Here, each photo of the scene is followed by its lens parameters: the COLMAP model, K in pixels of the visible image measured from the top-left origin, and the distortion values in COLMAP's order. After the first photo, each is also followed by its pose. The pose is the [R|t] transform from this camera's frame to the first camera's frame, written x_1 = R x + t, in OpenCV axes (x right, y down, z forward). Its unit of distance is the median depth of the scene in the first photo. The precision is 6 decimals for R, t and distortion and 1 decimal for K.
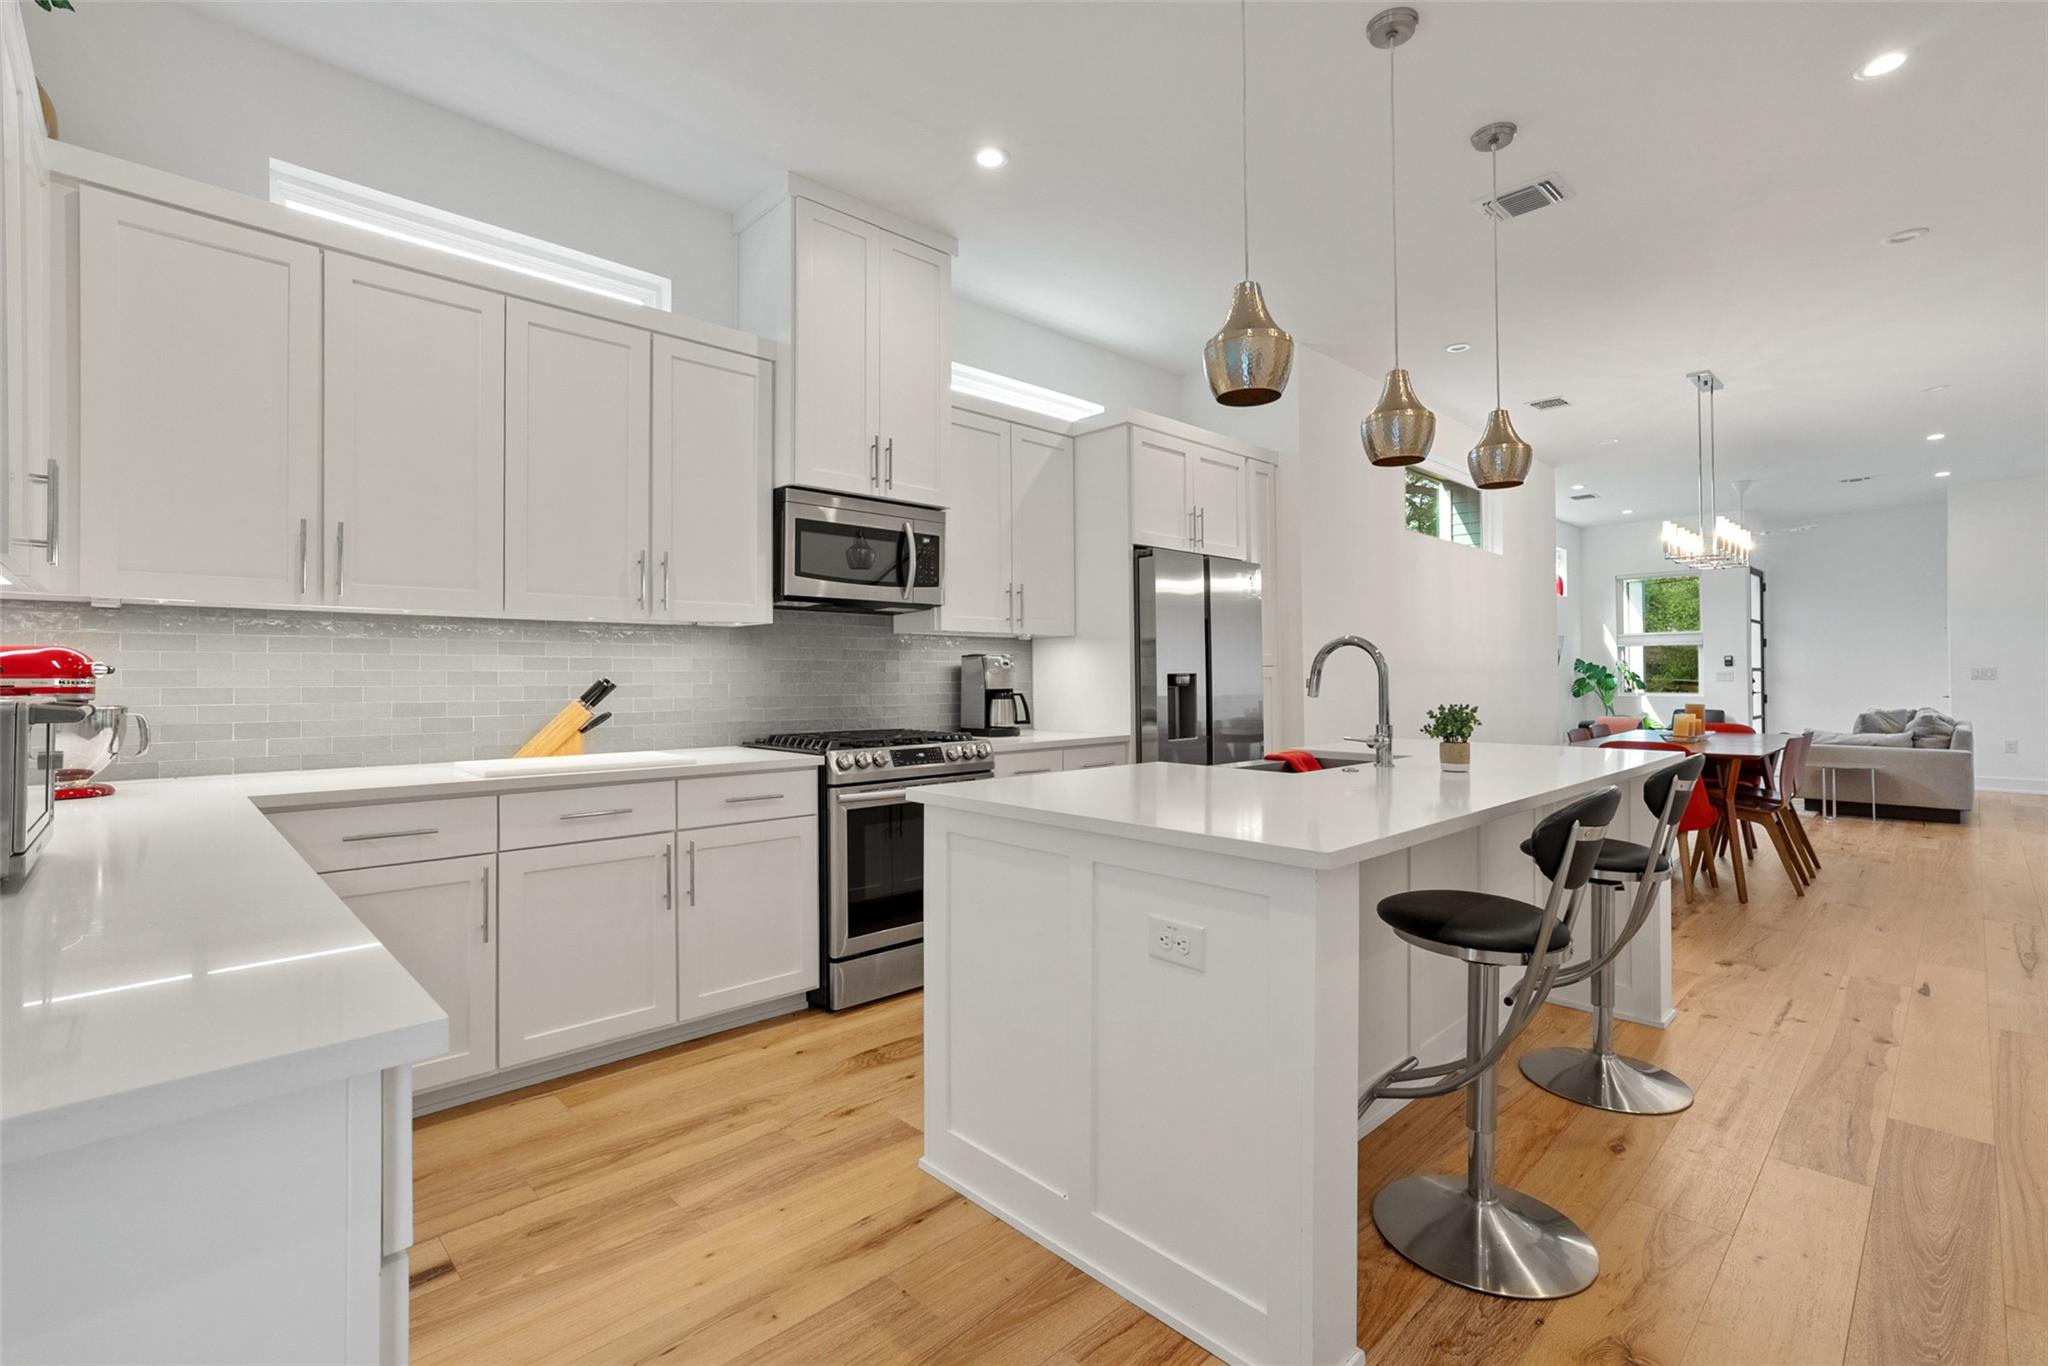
lens RADIAL K [[929.9, 0, 1026.6], [0, 929.9, 678.2], [0, 0, 1]] dist [0.001390, 0.000577]
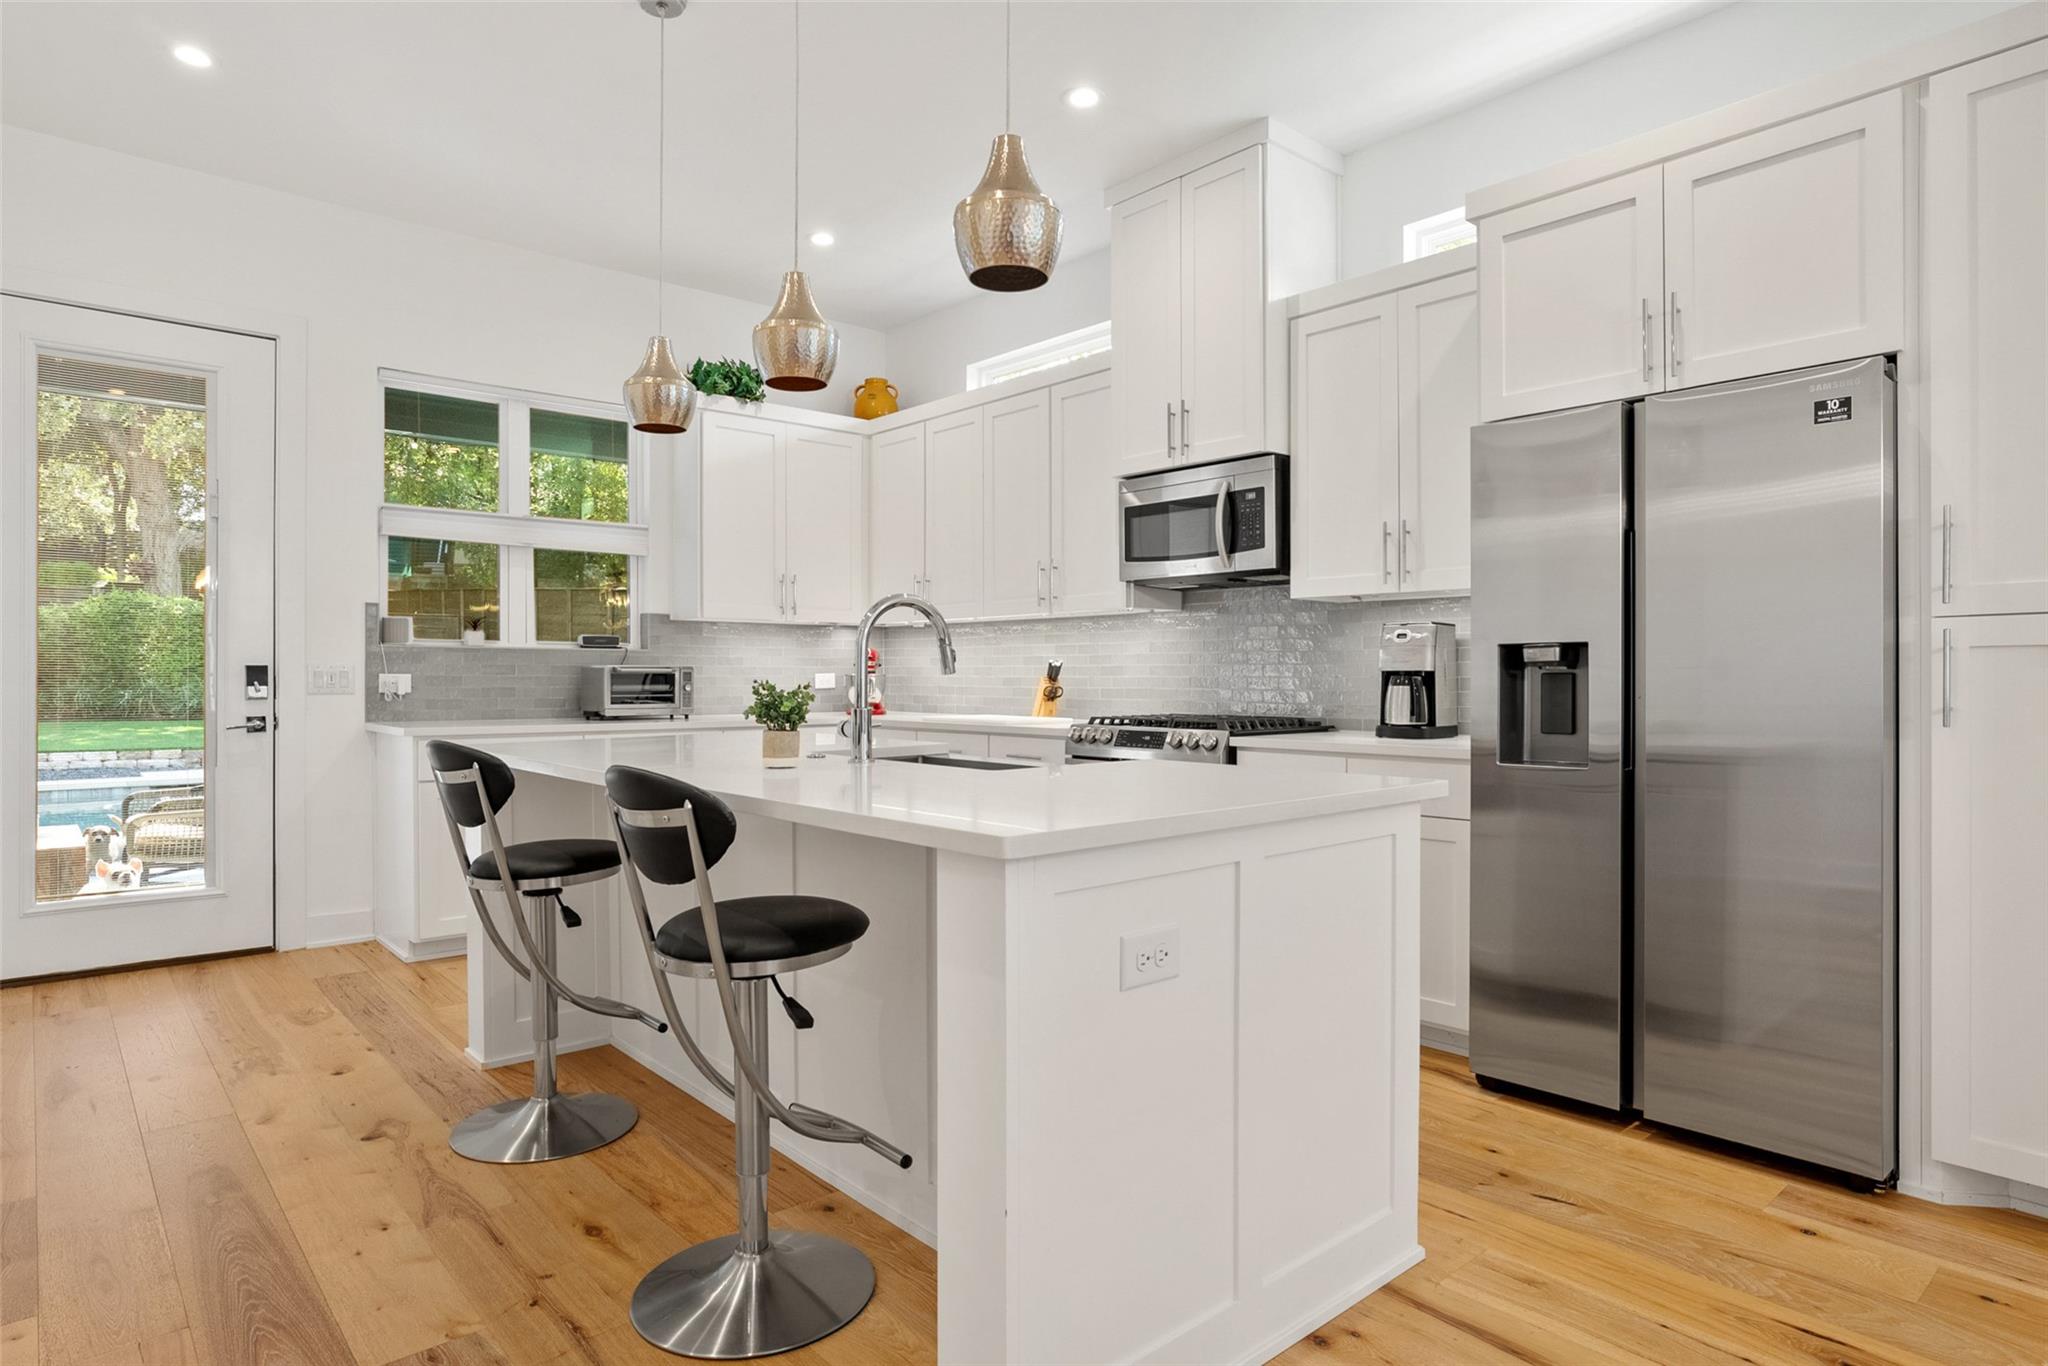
lens RADIAL K [[1167.9, 0, 1025.6], [0, 1167.9, 678.2], [0, 0, 1]] dist [-0.008040, -0.000348]
pose [[-0.053608, 0.006878, -0.998538, 1.039847], [-0.000114, 0.999976, 0.006894, 0.012473], [0.998562, 0.000483, -0.053606, 0.915658]]
